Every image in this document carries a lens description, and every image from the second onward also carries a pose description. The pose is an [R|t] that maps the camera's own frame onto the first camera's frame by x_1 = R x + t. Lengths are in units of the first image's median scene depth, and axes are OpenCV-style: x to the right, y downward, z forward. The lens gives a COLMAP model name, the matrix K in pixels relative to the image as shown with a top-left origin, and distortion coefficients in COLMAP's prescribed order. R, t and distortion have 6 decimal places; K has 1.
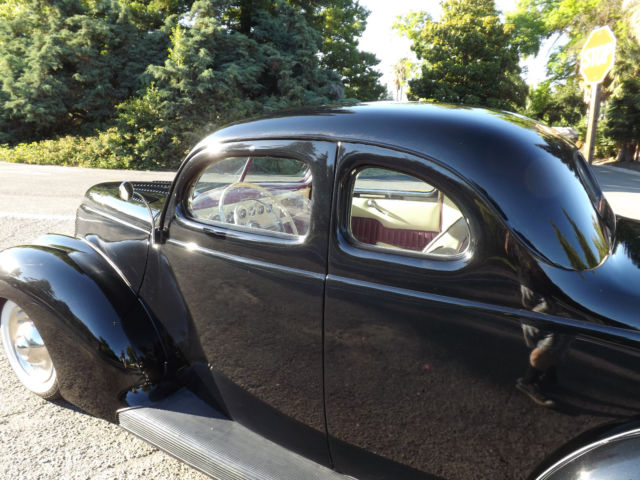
lens RADIAL K [[460.5, 0, 319.5], [0, 460.5, 243.8], [0, 0, 1]] dist [-0.060150, 0.011075]
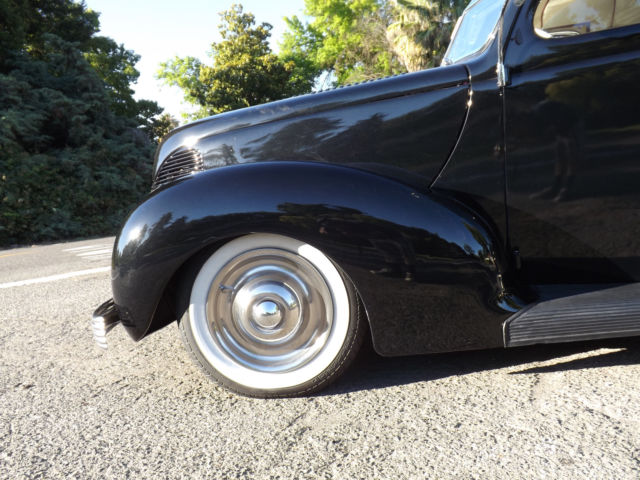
lens RADIAL K [[520.6, 0, 318.1], [0, 520.6, 246.1], [0, 0, 1]] dist [-0.007585, -0.000665]
pose [[0.892514, -0.183635, 0.411943, -0.115896], [0.239647, 0.966844, -0.088220, 0.028389], [-0.382084, 0.177459, 0.906929, 0.038678]]
